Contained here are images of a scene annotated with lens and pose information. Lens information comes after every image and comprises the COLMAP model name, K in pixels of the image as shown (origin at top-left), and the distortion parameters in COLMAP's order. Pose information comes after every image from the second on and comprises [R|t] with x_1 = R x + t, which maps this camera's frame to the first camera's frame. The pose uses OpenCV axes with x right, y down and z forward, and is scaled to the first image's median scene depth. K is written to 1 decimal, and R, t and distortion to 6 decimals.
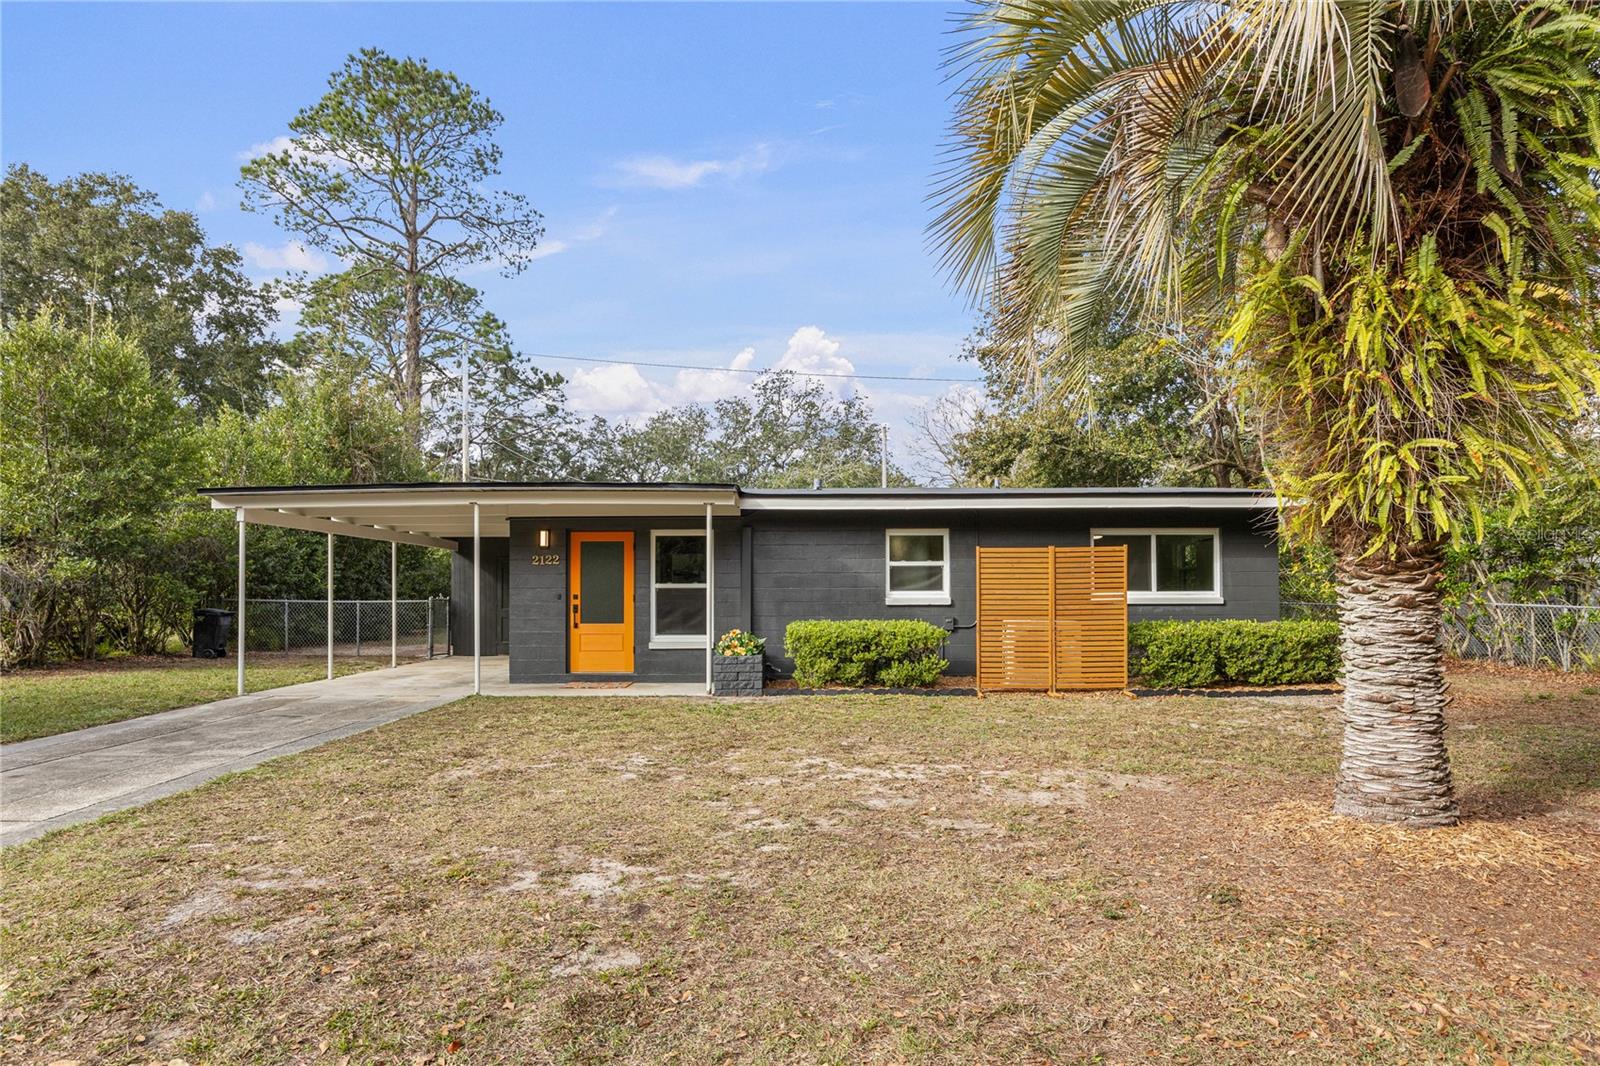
lens RADIAL K [[875.0, 0, 774.5], [0, 875.0, 568.1], [0, 0, 1]] dist [-0.013910, 0.000404]
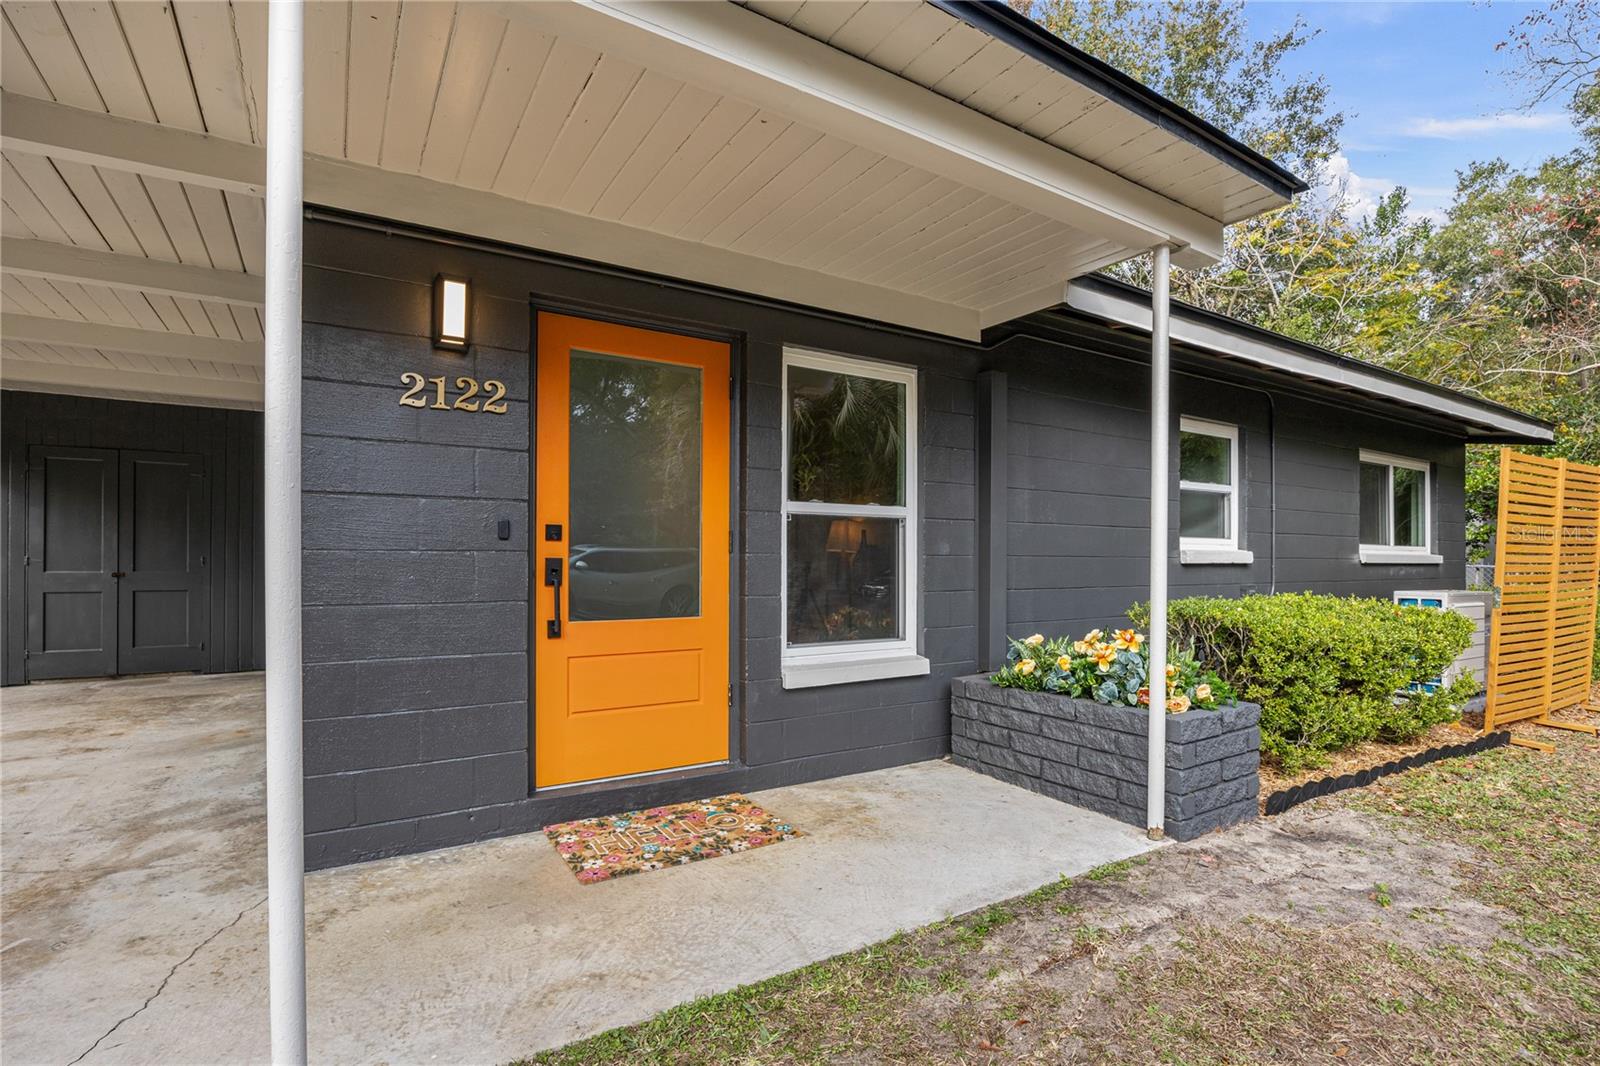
lens RADIAL K [[765.9, 0, 799.4], [0, 765.9, 543.4], [0, 0, 1]] dist [-0.014332, -0.000183]
pose [[0.837351, 0.017676, 0.546380, -0.299685], [-0.024383, 0.999690, 0.005028, 0.033436], [-0.546122, -0.017532, 0.837522, 0.740637]]
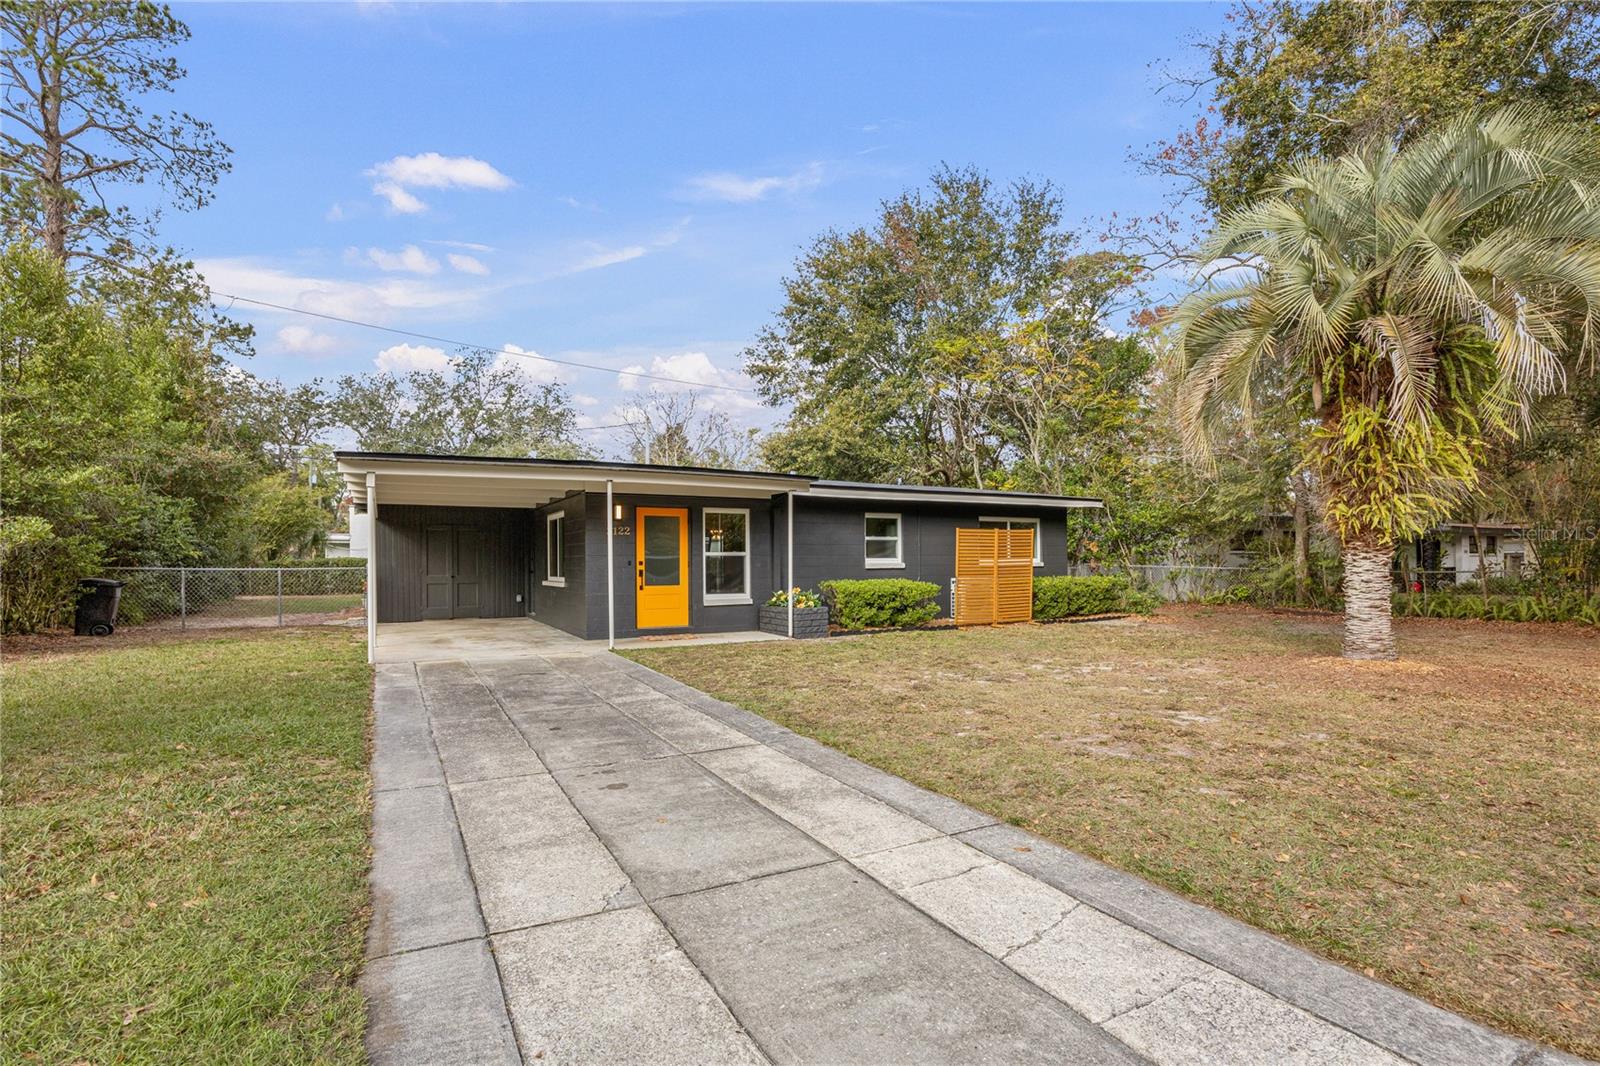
lens RADIAL K [[765.9, 0, 796.2], [0, 765.9, 548.5], [0, 0, 1]] dist [-0.014332, -0.000183]
pose [[0.868494, 0.006807, 0.495653, -0.554288], [-0.013353, 0.999864, 0.009667, 0.000933], [-0.495520, -0.015015, 0.868467, 0.013372]]
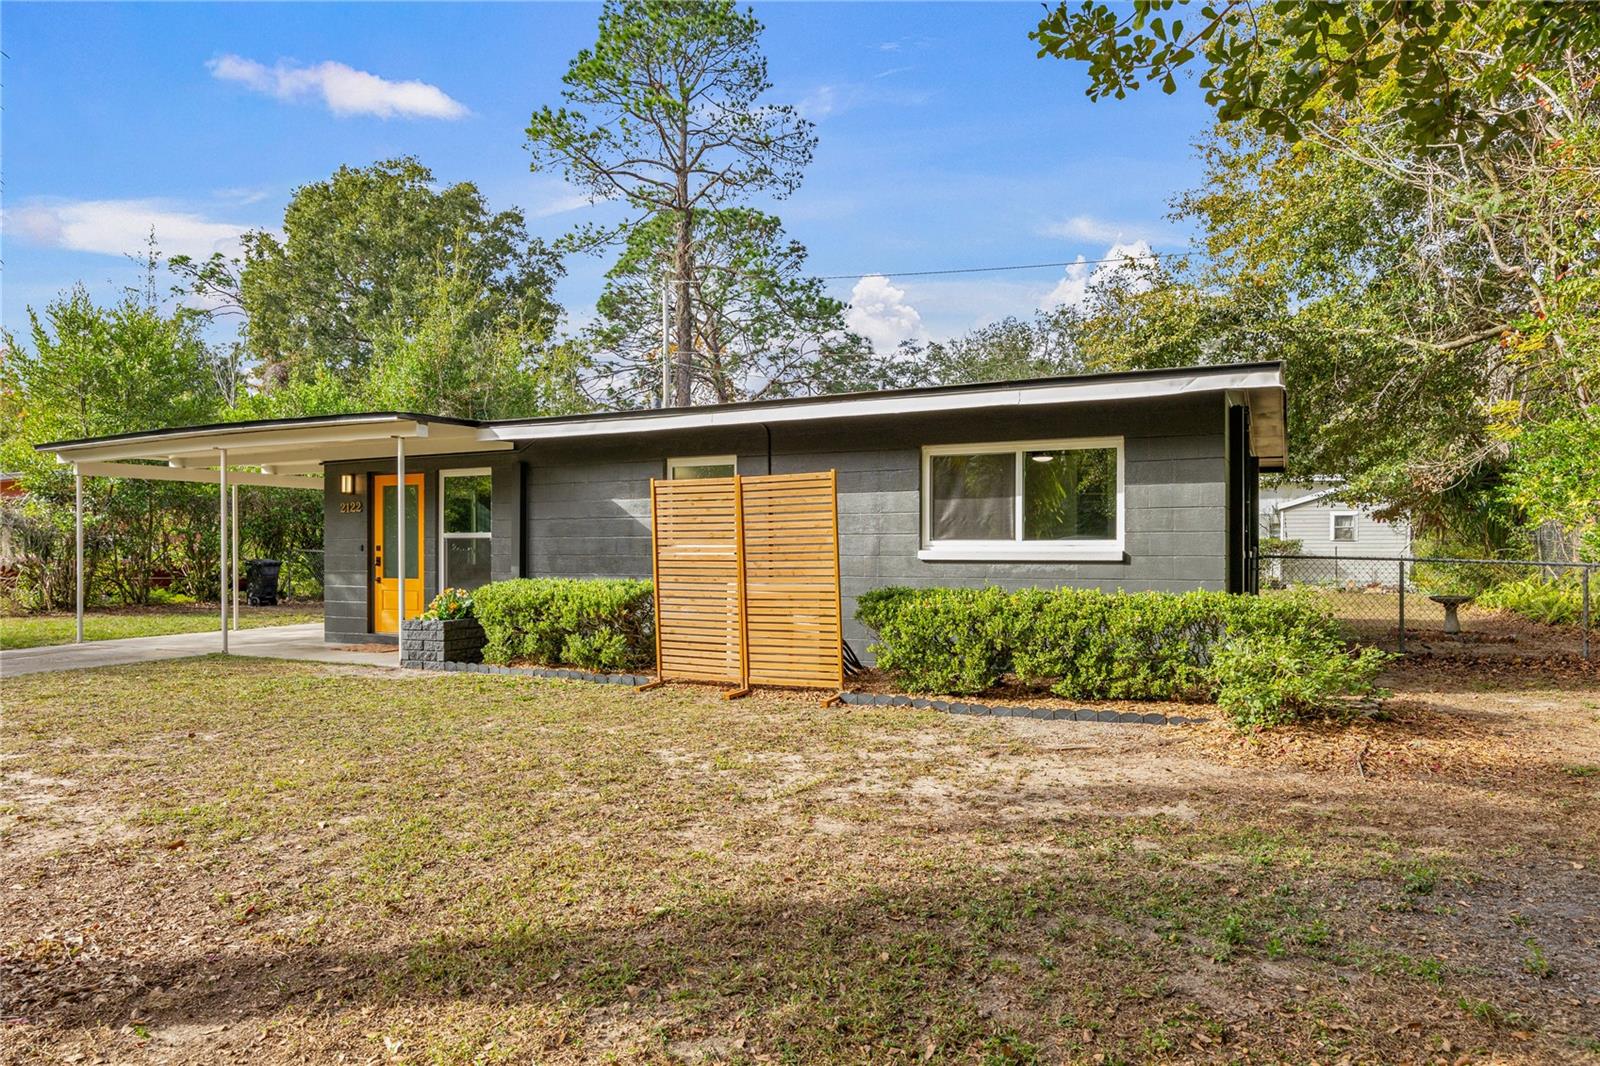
lens RADIAL K [[982.5, 0, 801.5], [0, 982.5, 537.1], [0, 0, 1]] dist [-0.011134, -0.001320]
pose [[0.904879, -0.003559, -0.425653, 0.589144], [0.012398, 0.999761, 0.017998, 0.009002], [0.425488, -0.021563, 0.904707, 0.279869]]
